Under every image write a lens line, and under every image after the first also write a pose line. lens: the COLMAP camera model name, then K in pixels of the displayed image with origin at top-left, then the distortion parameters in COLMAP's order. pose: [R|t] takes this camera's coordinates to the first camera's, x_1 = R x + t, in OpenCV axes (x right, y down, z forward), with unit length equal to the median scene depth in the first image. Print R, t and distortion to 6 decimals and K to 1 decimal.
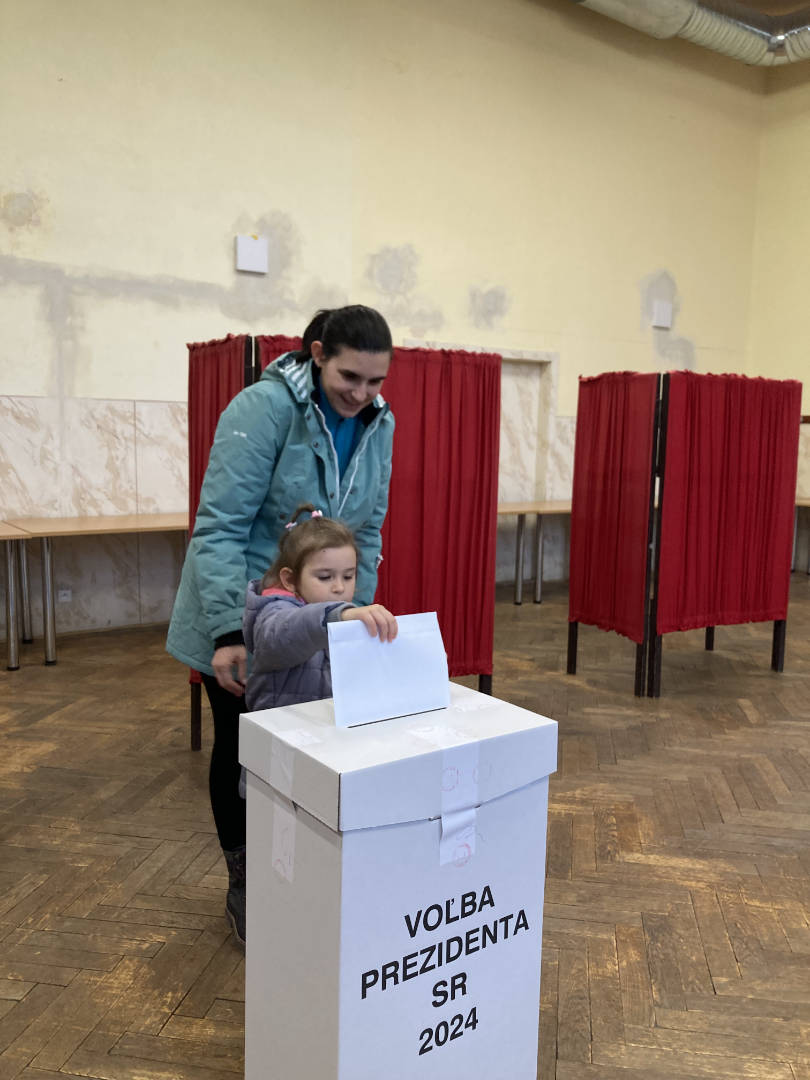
lens RADIAL K [[892.8, 0, 421.5], [0, 892.8, 533.6], [0, 0, 1]] dist [0.003966, 0.016360]
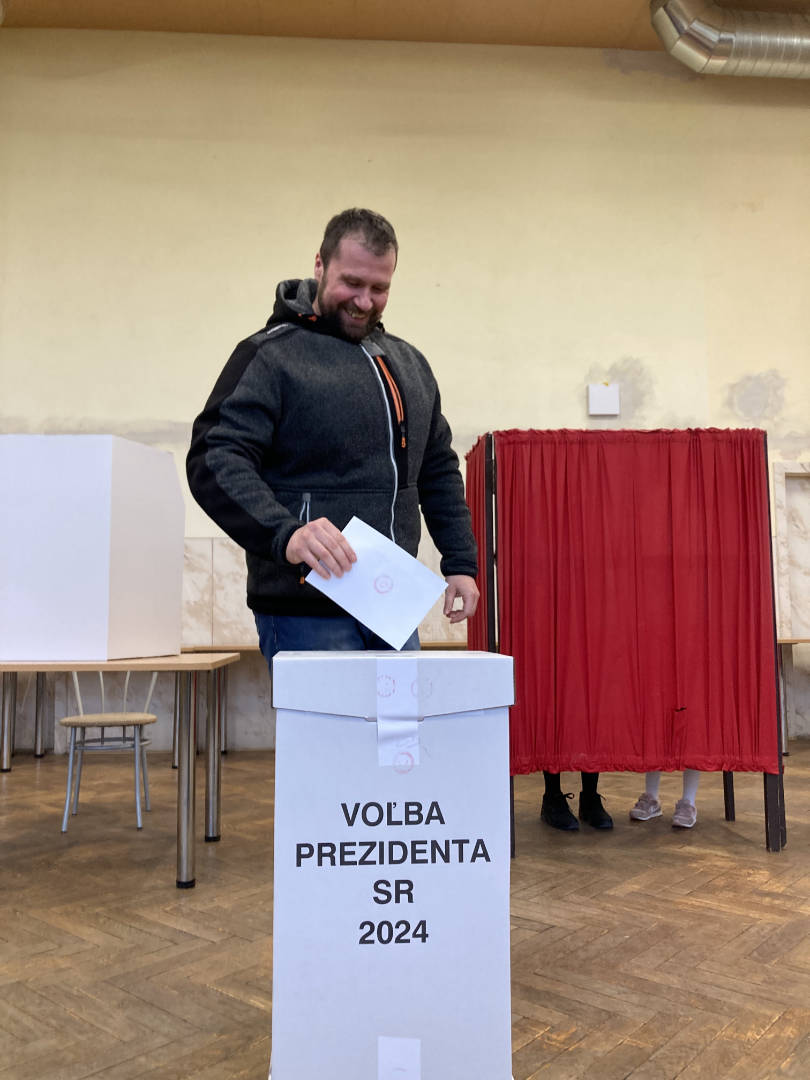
lens RADIAL K [[893.1, 0, 405.0], [0, 893.1, 540.0], [0, 0, 1]] dist [0.004119, 0.003786]
pose [[0.853327, -0.075410, -0.515894, 0.397714], [-0.030688, 0.980505, -0.194084, 0.188392], [0.520472, 0.181449, 0.834377, 0.014916]]
